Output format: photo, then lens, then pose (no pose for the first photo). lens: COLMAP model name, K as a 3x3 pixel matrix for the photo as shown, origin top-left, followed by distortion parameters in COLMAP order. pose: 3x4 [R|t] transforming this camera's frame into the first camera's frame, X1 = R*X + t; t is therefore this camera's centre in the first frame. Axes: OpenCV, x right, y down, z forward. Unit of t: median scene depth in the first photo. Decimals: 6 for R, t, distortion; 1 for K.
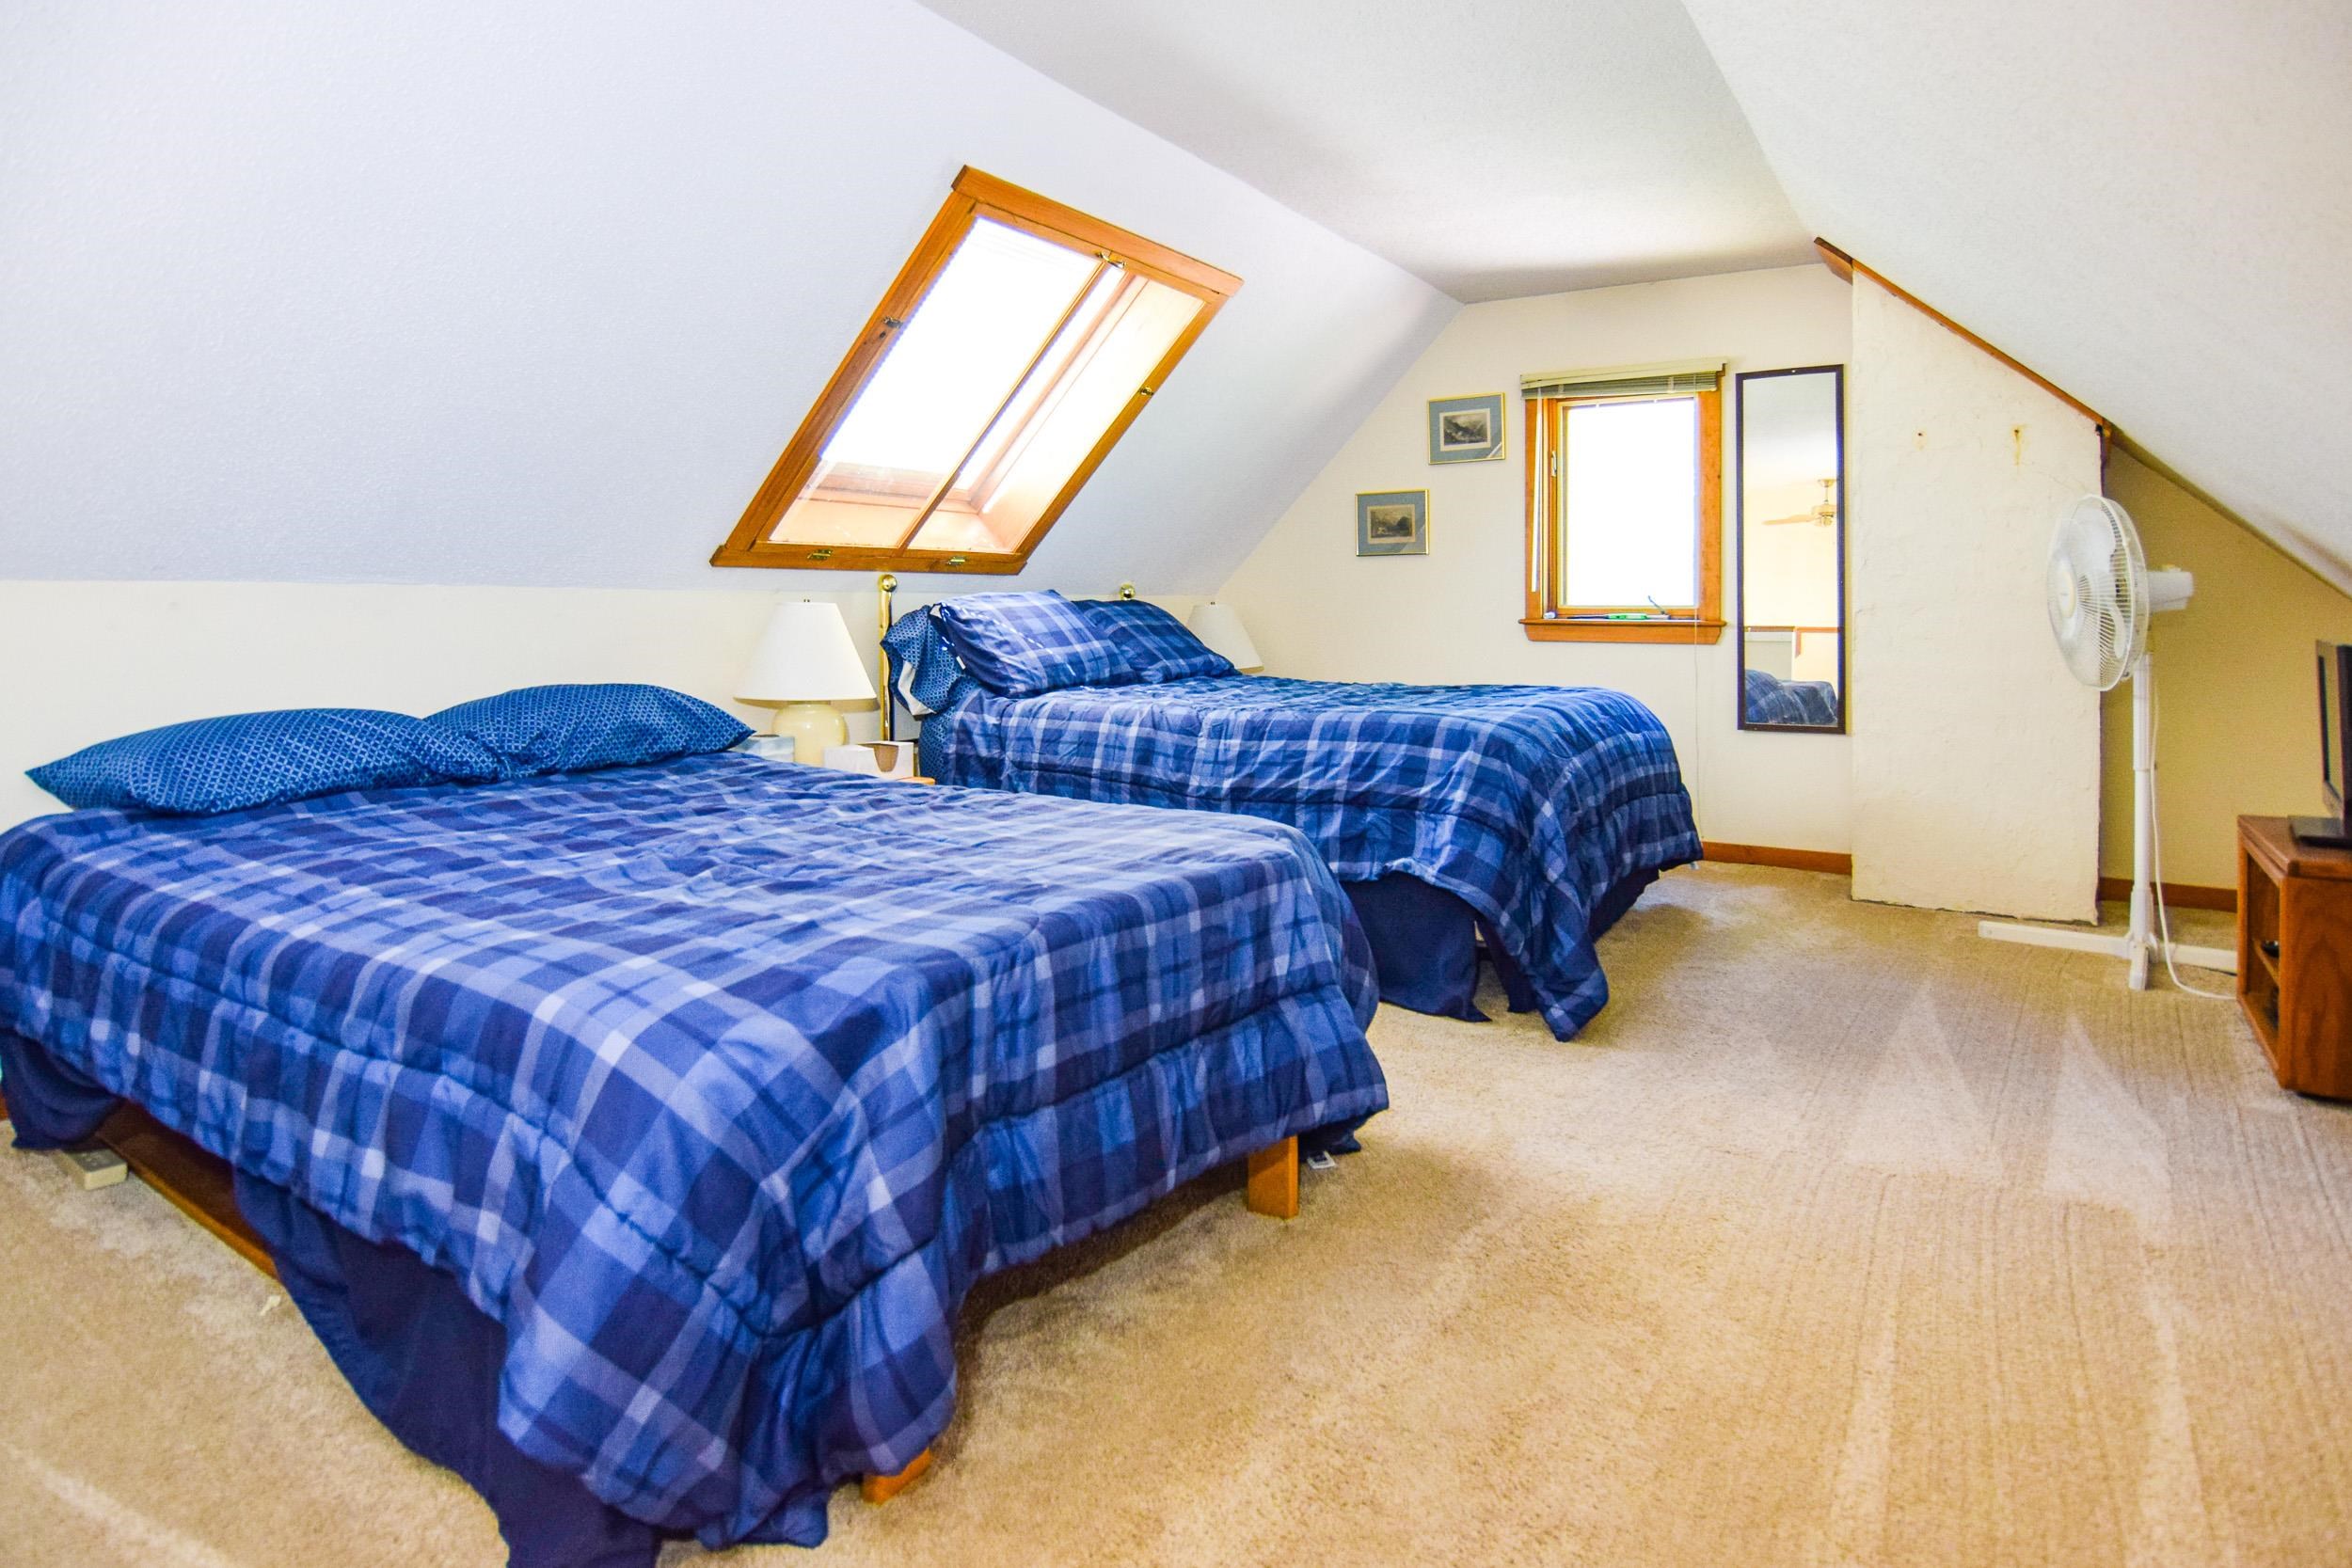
lens RADIAL K [[1261.1, 0, 1129.3], [0, 1261.1, 781.7], [0, 0, 1]] dist [-0.024678, 0.005118]
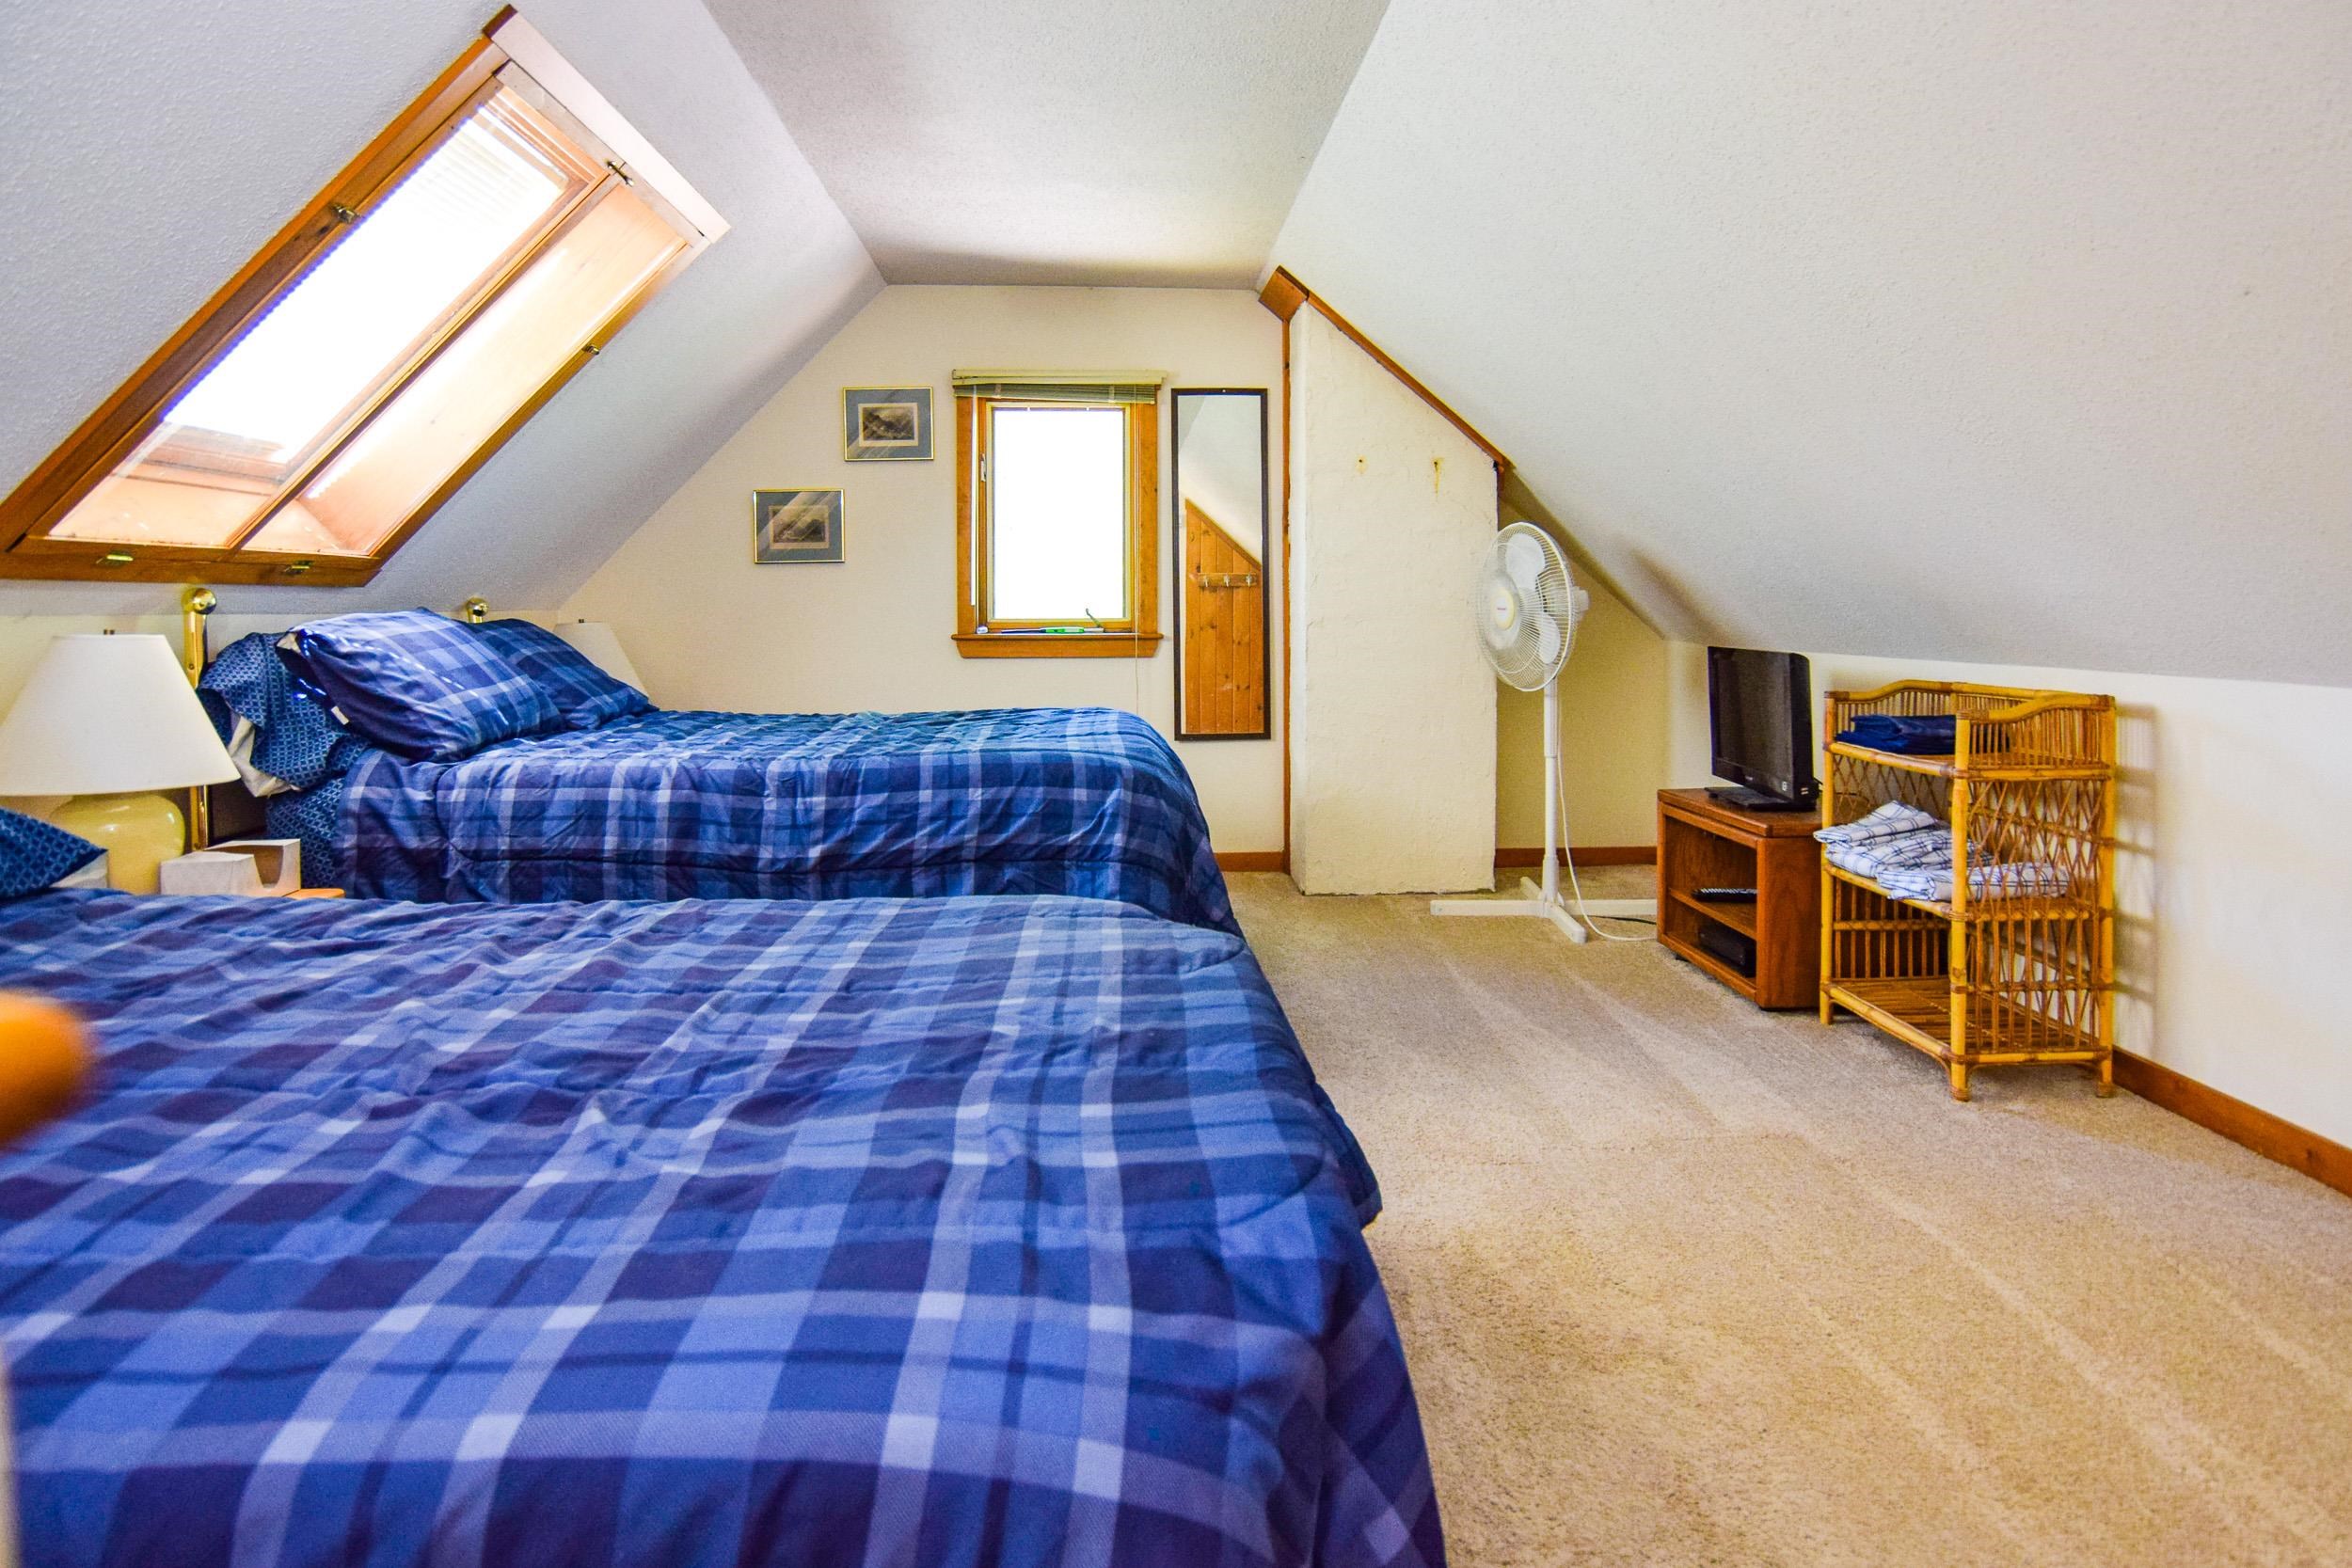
lens RADIAL K [[1372.5, 0, 1175.0], [0, 1372.5, 785.9], [0, 0, 1]] dist [-0.029564, 0.008047]
pose [[0.810352, -0.079506, 0.580525, -0.209751], [0.086122, 0.996153, 0.016212, -0.030394], [-0.579580, 0.036859, 0.814081, 0.135944]]
